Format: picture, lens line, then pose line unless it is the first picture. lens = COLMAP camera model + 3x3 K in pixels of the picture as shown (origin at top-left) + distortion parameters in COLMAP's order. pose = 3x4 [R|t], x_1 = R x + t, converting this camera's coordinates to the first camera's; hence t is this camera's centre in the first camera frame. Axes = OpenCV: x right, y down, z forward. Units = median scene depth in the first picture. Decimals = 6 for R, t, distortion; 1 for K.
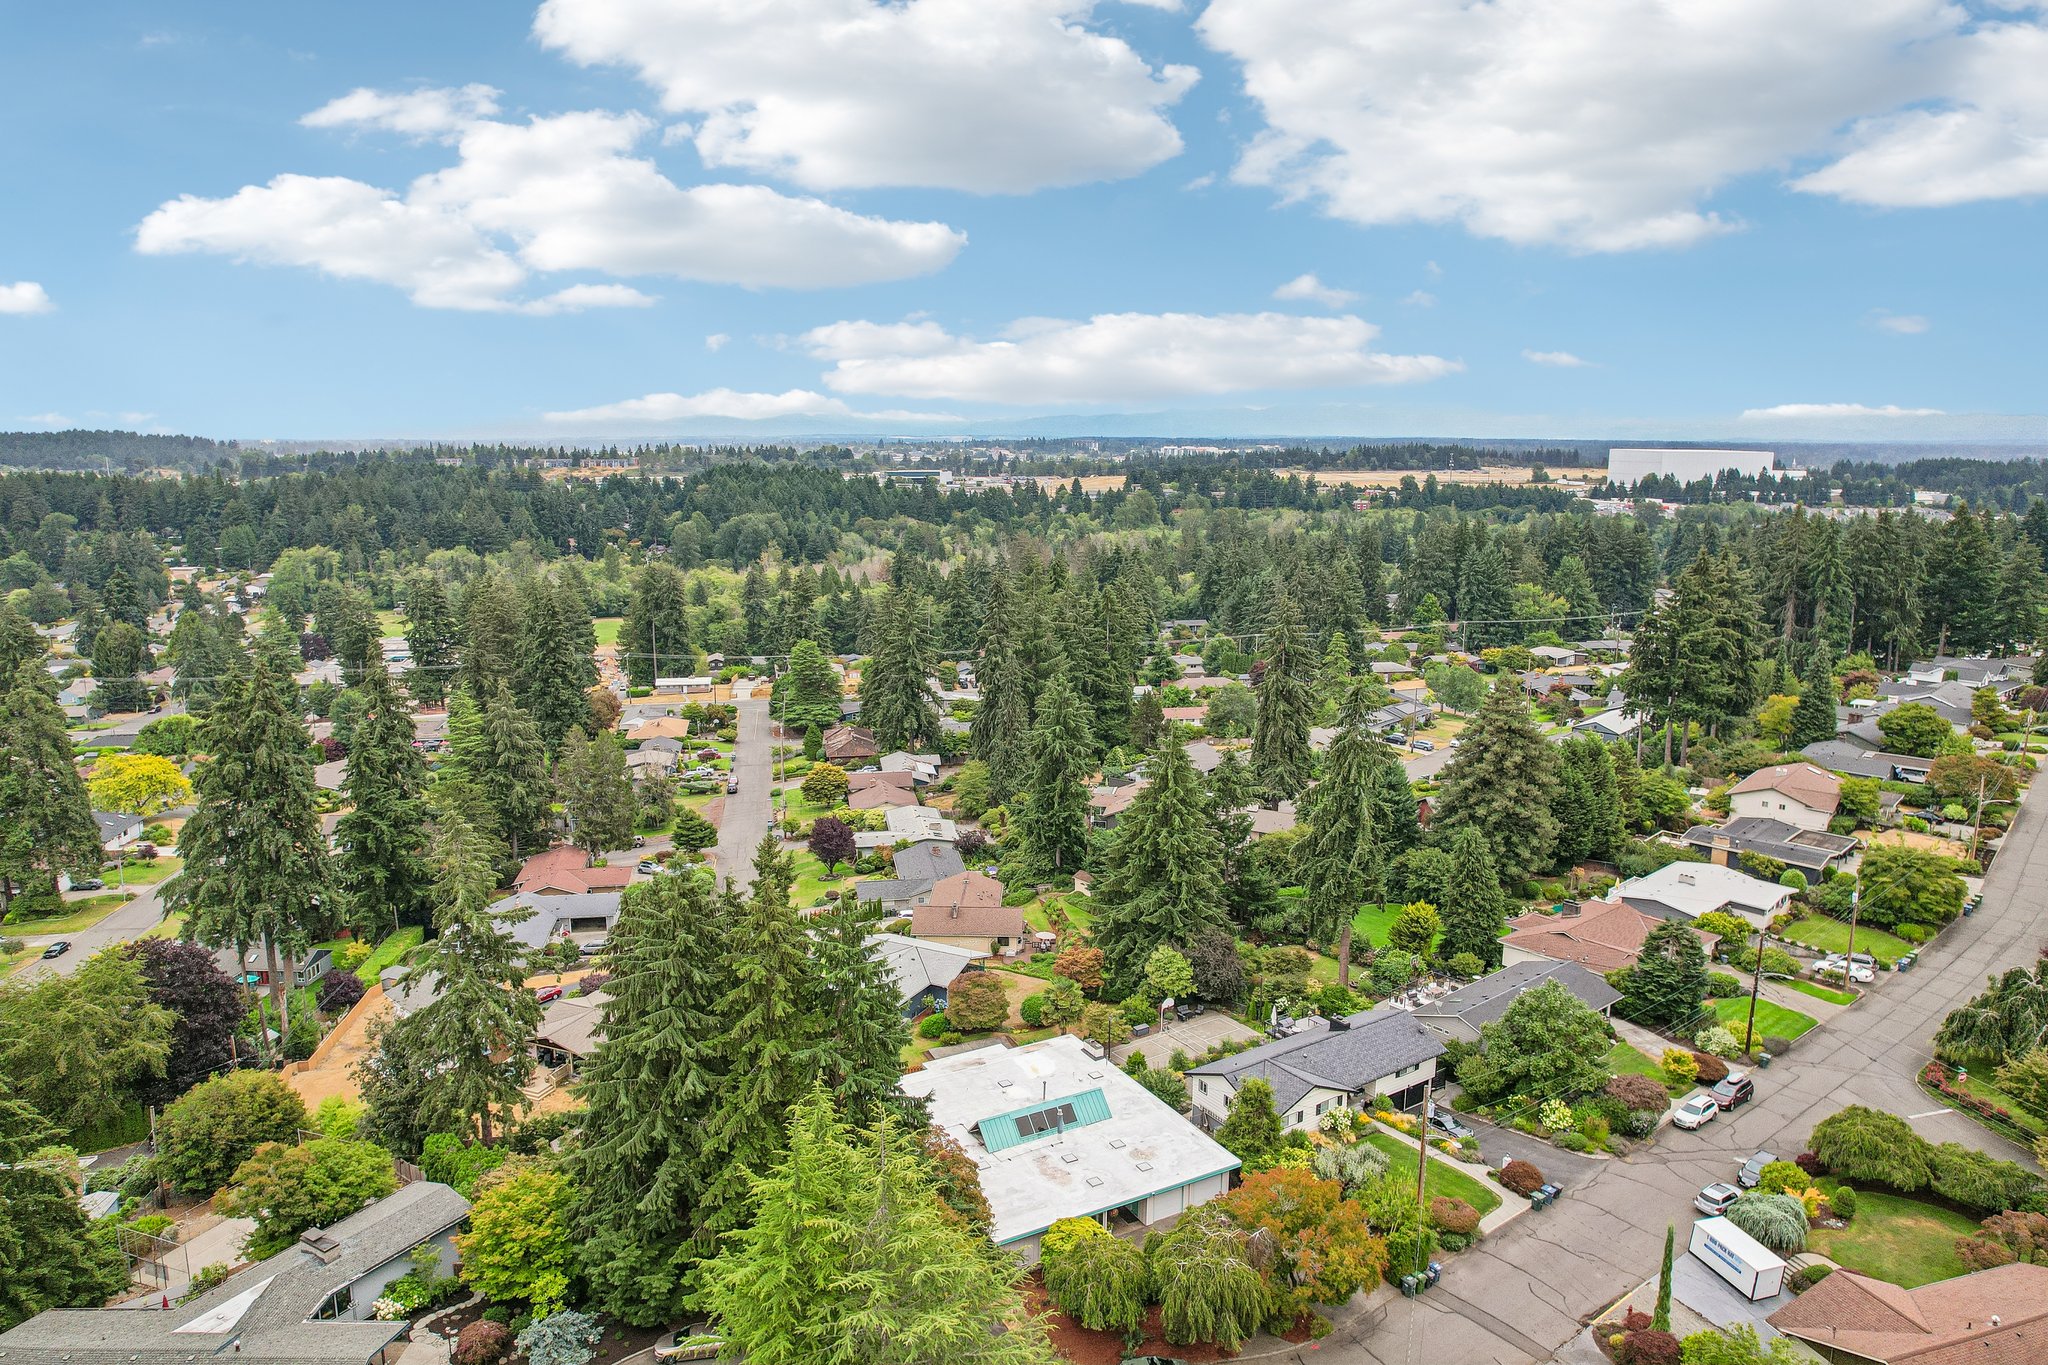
lens RADIAL K [[1379.8, 0, 963.9], [0, 1379.8, 480.4], [0, 0, 1]] dist [-0.027355, -0.000110]
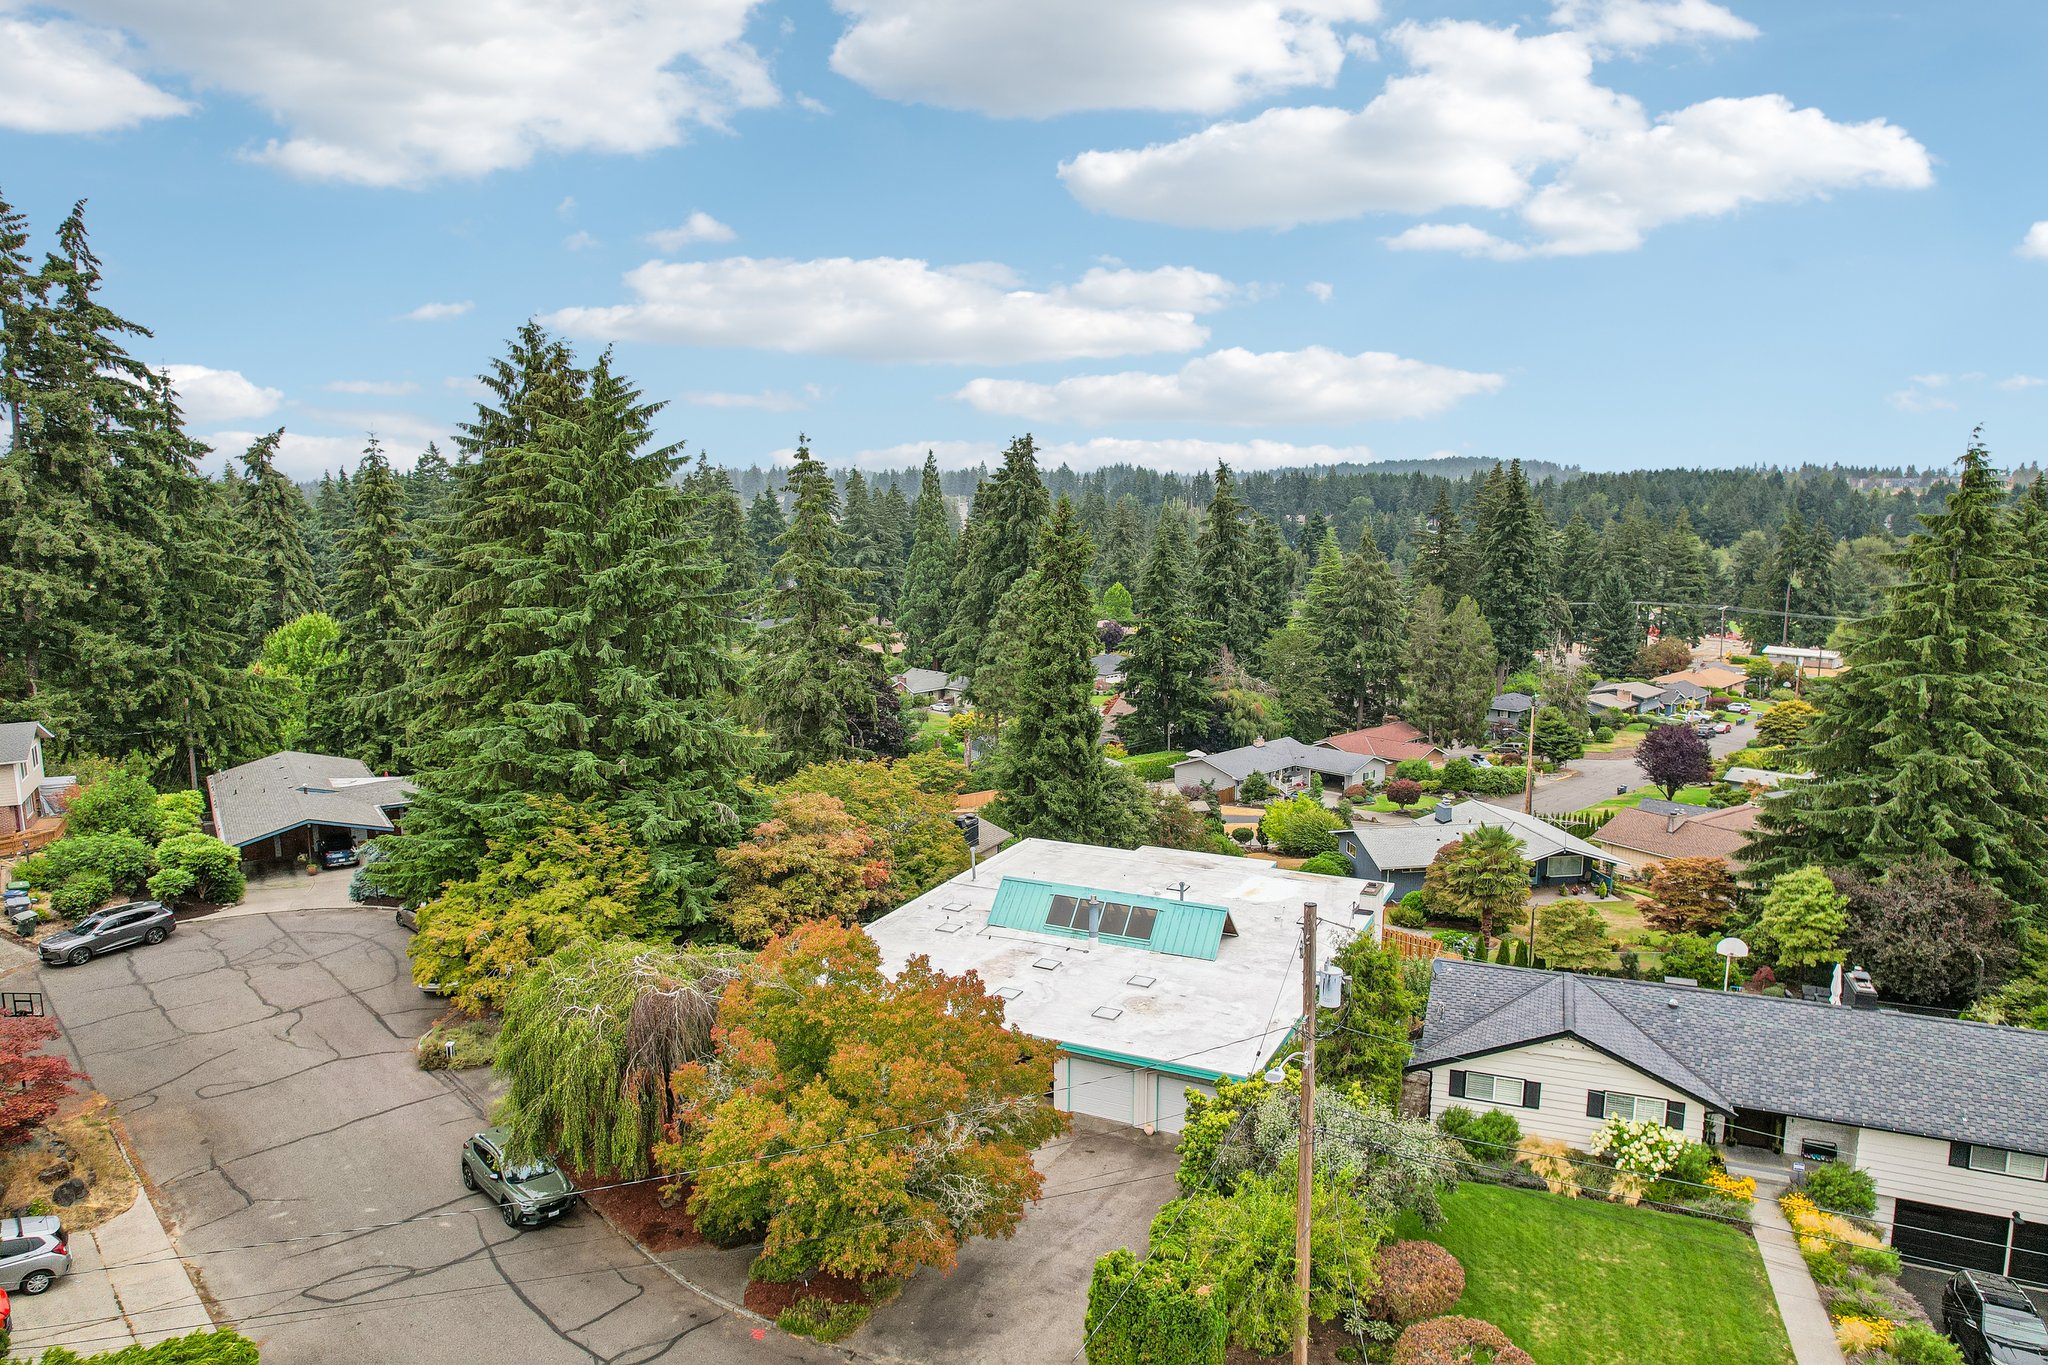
lens RADIAL K [[1351.6, 0, 1023.3], [0, 1351.6, 559.8], [0, 0, 1]] dist [-0.054607, 0.035002]
pose [[0.588269, 0.059565, -0.806468, 0.137626], [-0.053173, 0.997974, 0.034922, 0.086980], [0.806915, 0.022339, 0.590245, 0.185635]]
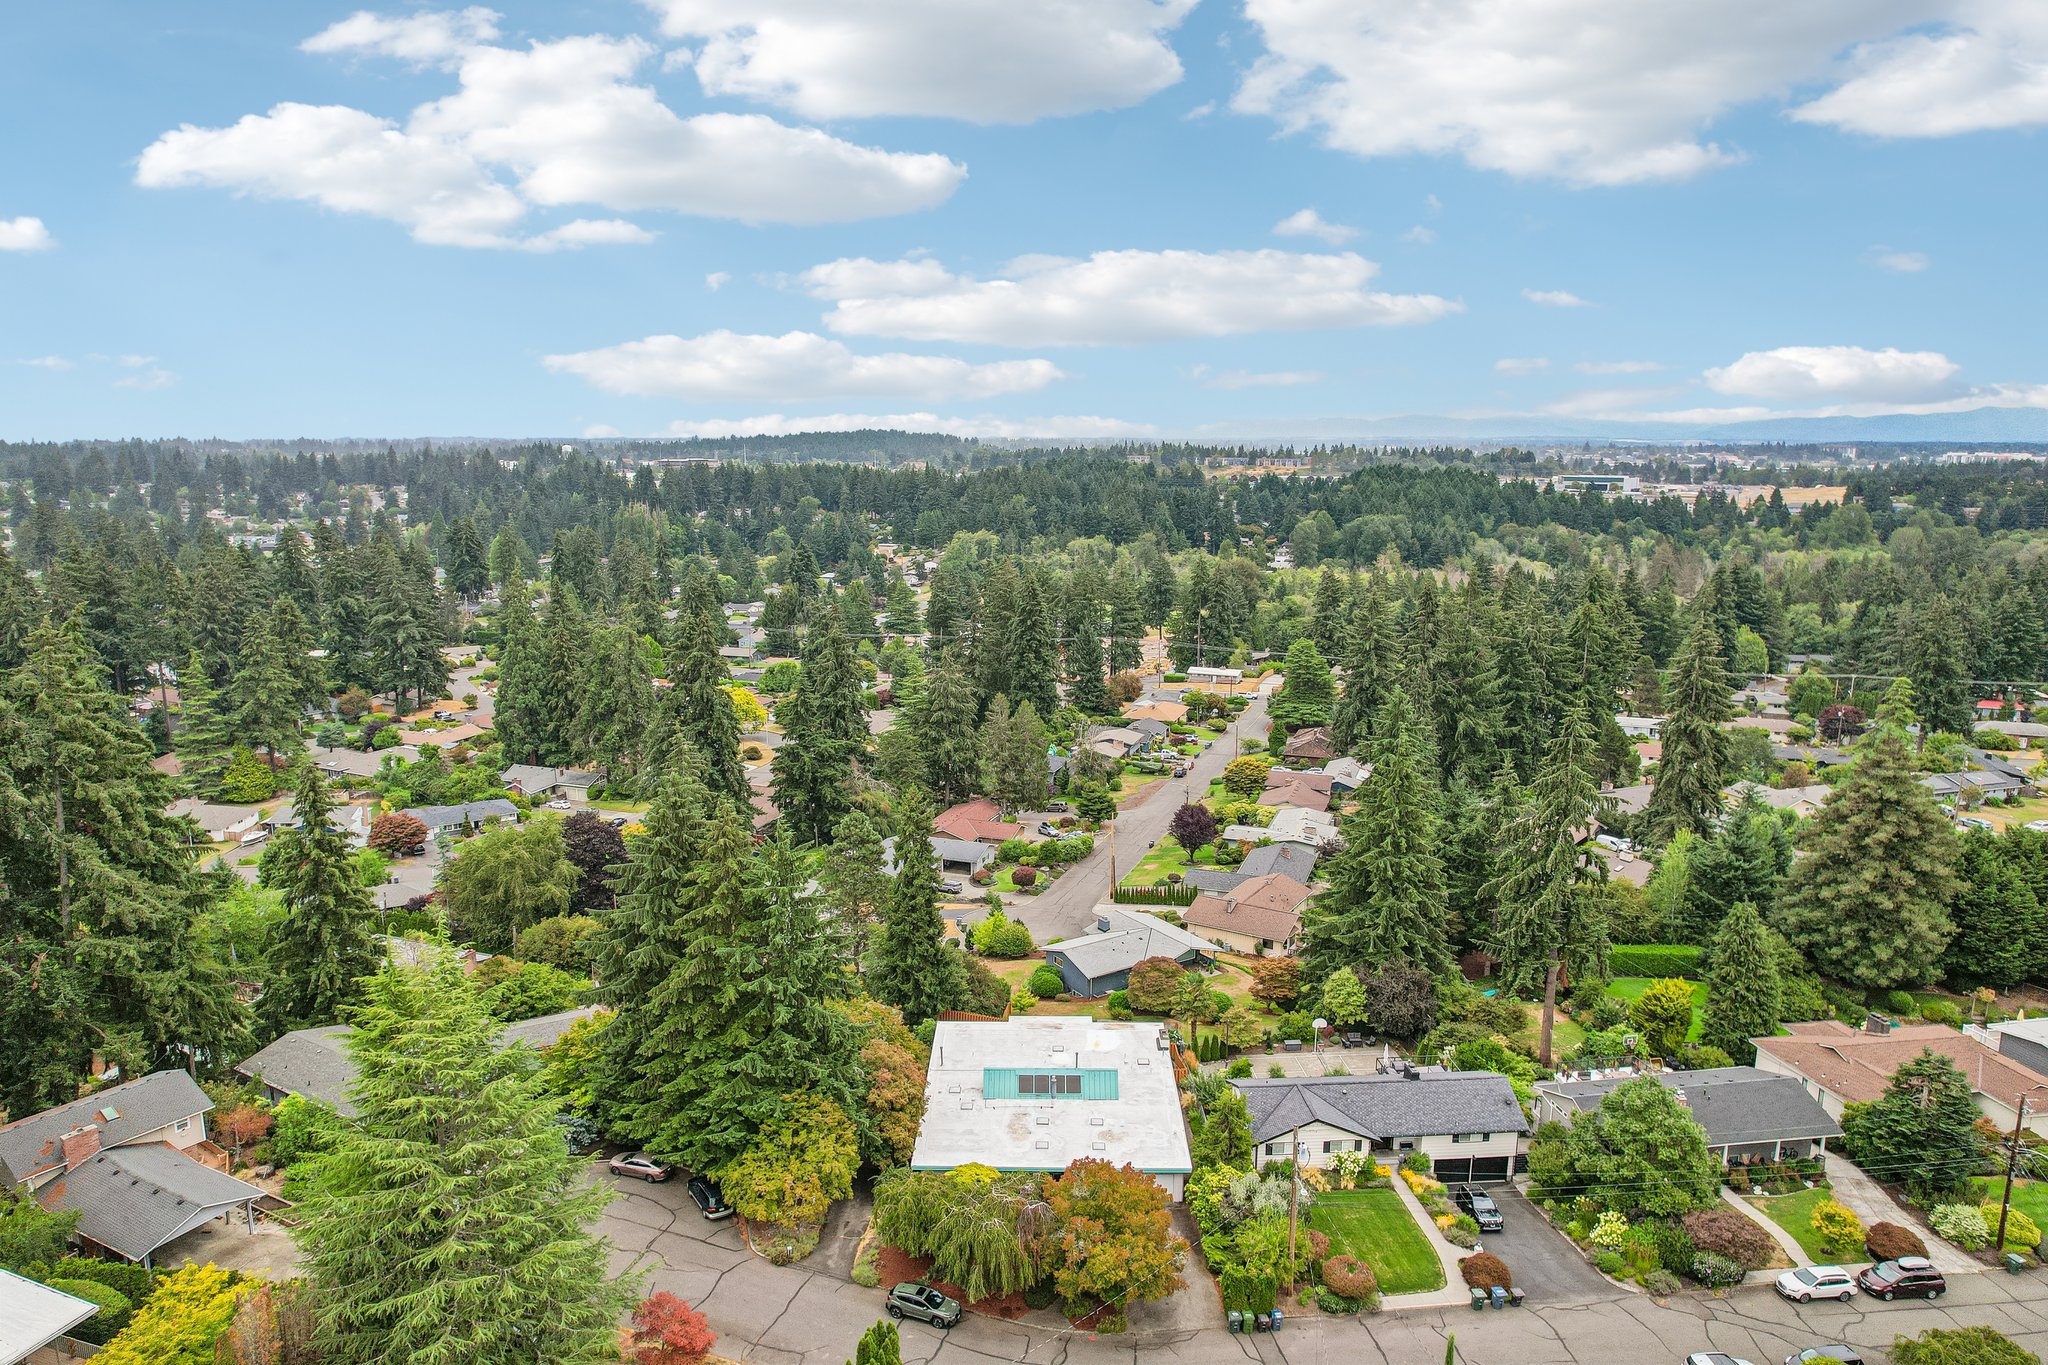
lens RADIAL K [[1370.3, 0, 985.5], [0, 1370.3, 494.1], [0, 0, 1]] dist [-0.059502, 0.041767]
pose [[0.866312, 0.026632, -0.498793, 0.149637], [-0.021884, 0.999642, 0.015366, 0.000476], [0.499024, -0.002396, 0.866585, 0.023307]]
